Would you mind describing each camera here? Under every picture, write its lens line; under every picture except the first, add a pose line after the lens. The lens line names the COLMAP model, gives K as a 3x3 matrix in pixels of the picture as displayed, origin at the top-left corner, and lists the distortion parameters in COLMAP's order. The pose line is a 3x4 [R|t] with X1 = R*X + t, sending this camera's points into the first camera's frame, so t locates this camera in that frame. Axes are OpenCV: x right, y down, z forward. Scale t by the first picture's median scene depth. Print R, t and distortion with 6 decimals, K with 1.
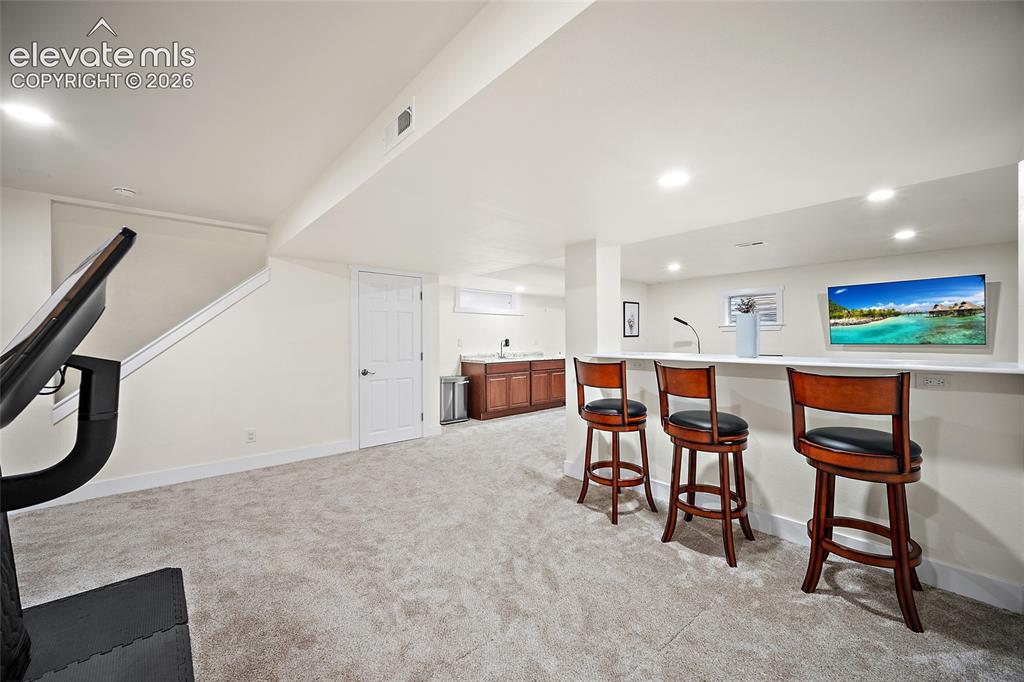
lens RADIAL K [[401.7, 0, 508.8], [0, 401.7, 336.0], [0, 0, 1]] dist [0.000458, 0.000008]
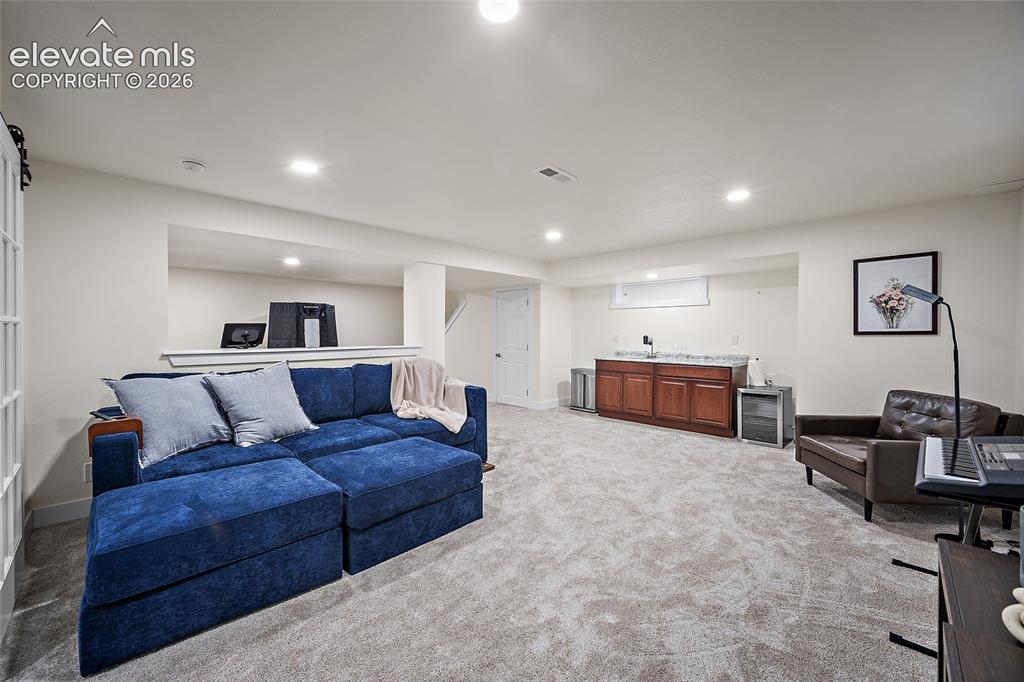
lens RADIAL K [[401.7, 0, 508.8], [0, 401.7, 336.0], [0, 0, 1]] dist [0.000458, 0.000008]
pose [[0.075355, 0.012214, -0.997082, 0.841954], [0.005050, 0.999907, 0.012631, -0.004572], [0.997144, -0.005987, 0.075287, 0.635201]]
